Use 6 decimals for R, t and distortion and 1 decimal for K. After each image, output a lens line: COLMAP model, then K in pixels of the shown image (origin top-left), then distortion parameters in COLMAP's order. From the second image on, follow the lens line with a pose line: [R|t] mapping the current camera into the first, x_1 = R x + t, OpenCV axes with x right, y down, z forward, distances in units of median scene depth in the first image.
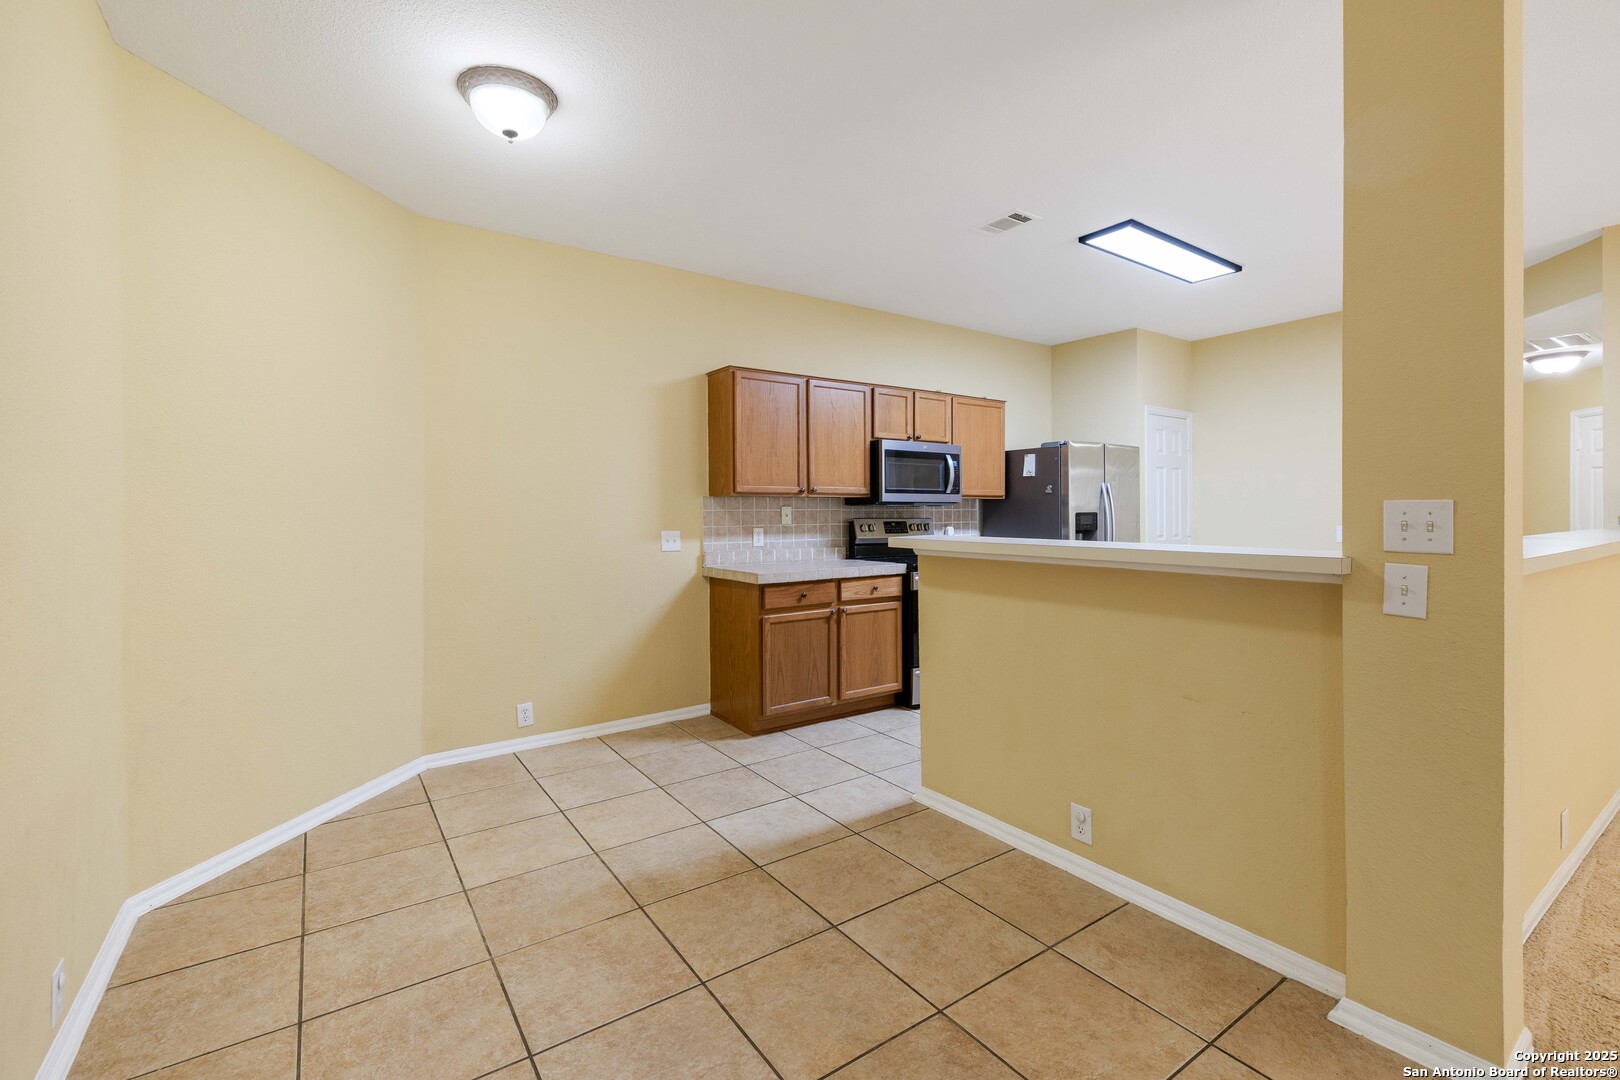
lens RADIAL K [[723.1, 0, 802.9], [0, 723.1, 508.8], [0, 0, 1]] dist [-0.001291, -0.000209]
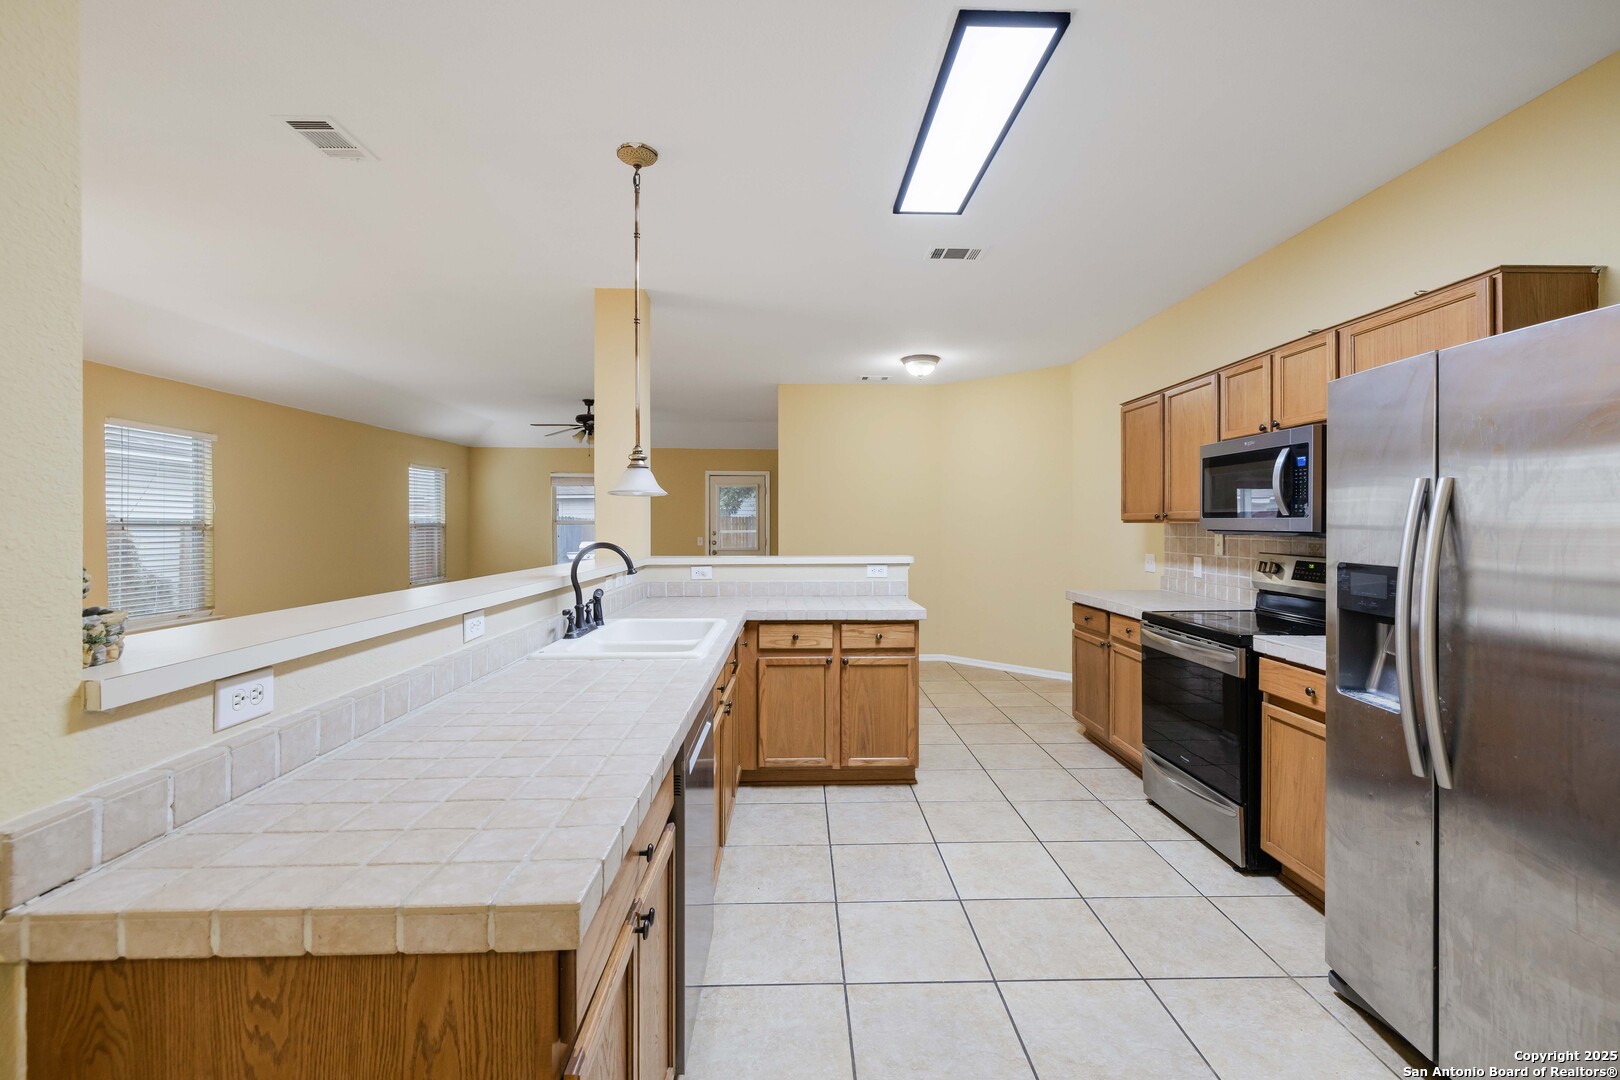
lens RADIAL K [[698.8, 0, 812.1], [0, 698.8, 531.3], [0, 0, 1]] dist [-0.002433, -0.000049]
pose [[-0.552840, 0.012001, -0.833201, 0.933732], [0.001902, 0.999912, 0.013140, -0.018454], [0.833285, 0.005679, -0.552814, 1.074074]]
